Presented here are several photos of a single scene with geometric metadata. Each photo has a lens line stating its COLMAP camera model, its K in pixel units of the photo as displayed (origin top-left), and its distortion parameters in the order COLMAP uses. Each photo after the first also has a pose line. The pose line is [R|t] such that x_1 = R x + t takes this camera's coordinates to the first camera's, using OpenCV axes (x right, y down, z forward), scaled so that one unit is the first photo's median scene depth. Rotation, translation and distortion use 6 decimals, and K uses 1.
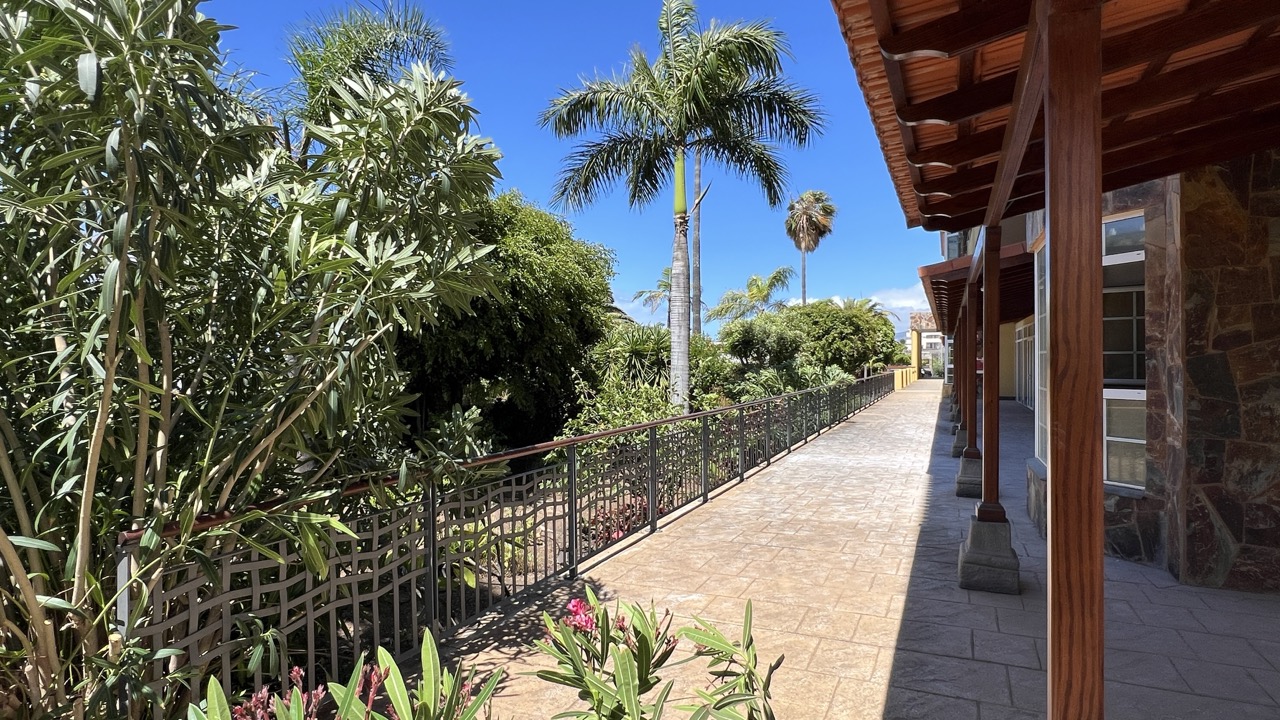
lens RADIAL K [[688.6, 0, 633.3], [0, 688.6, 353.4], [0, 0, 1]] dist [-0.001825, 0.000020]
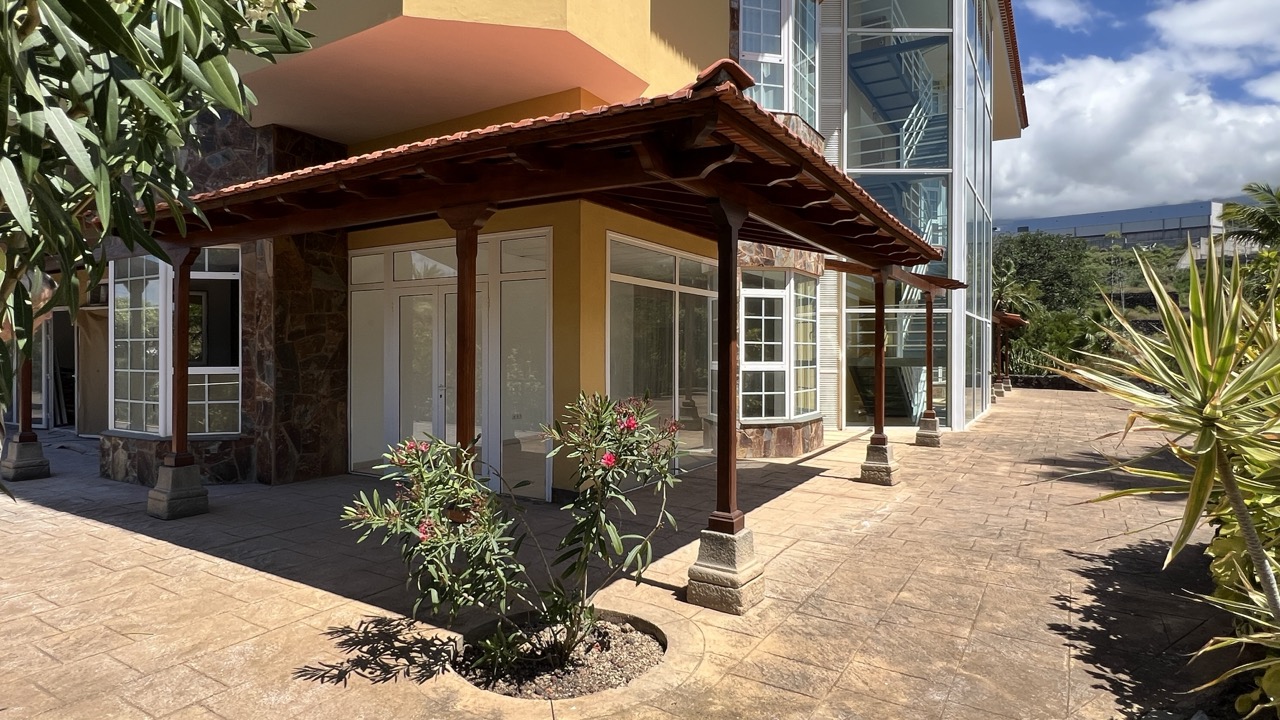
lens RADIAL K [[709.7, 0, 632.9], [0, 709.7, 356.0], [0, 0, 1]] dist [-0.052280, 0.000776]
pose [[0.120910, -0.007144, 0.992638, -0.727429], [-0.013287, 0.999873, 0.008815, 0.006443], [-0.992574, -0.014255, 0.120800, -0.029086]]
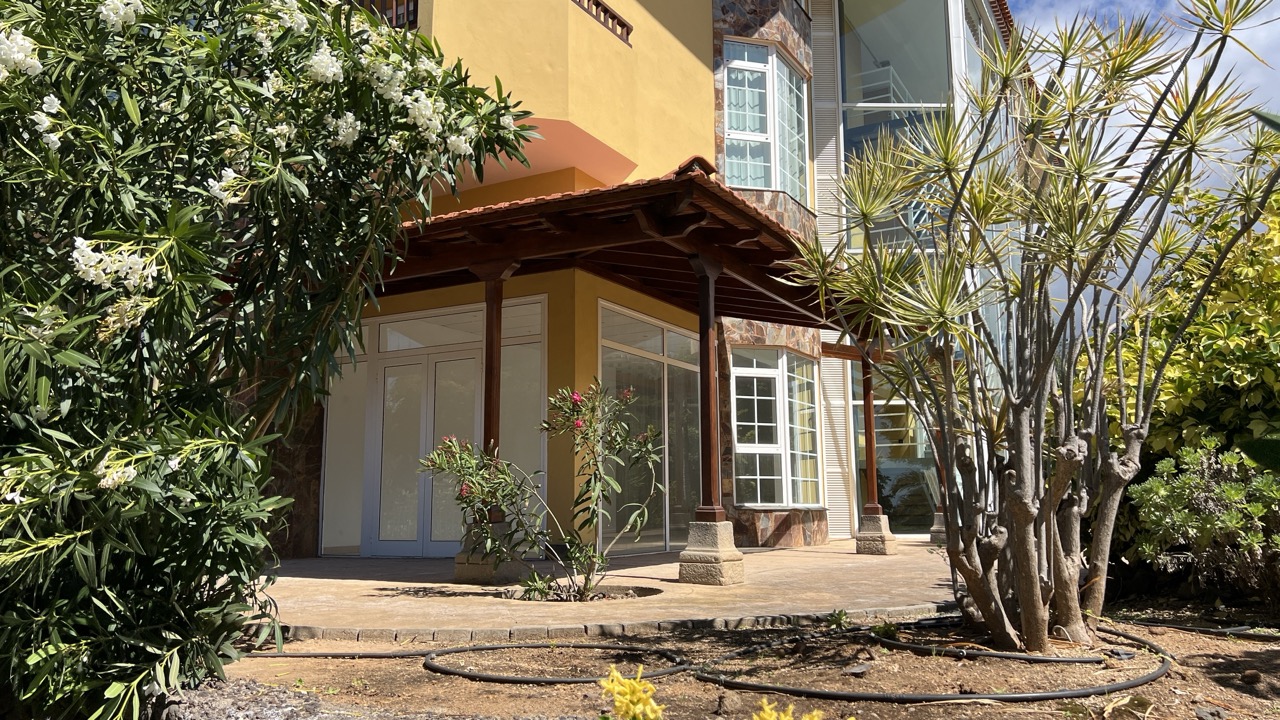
lens RADIAL K [[991.8, 0, 640.0], [0, 991.8, 360.0], [0, 0, 1]] dist [0.040337, -0.051319]
pose [[0.083341, 0.155518, 0.984311, -1.358496], [-0.003314, 0.987785, -0.155786, 0.222390], [-0.996516, 0.009721, 0.082838, -0.062411]]
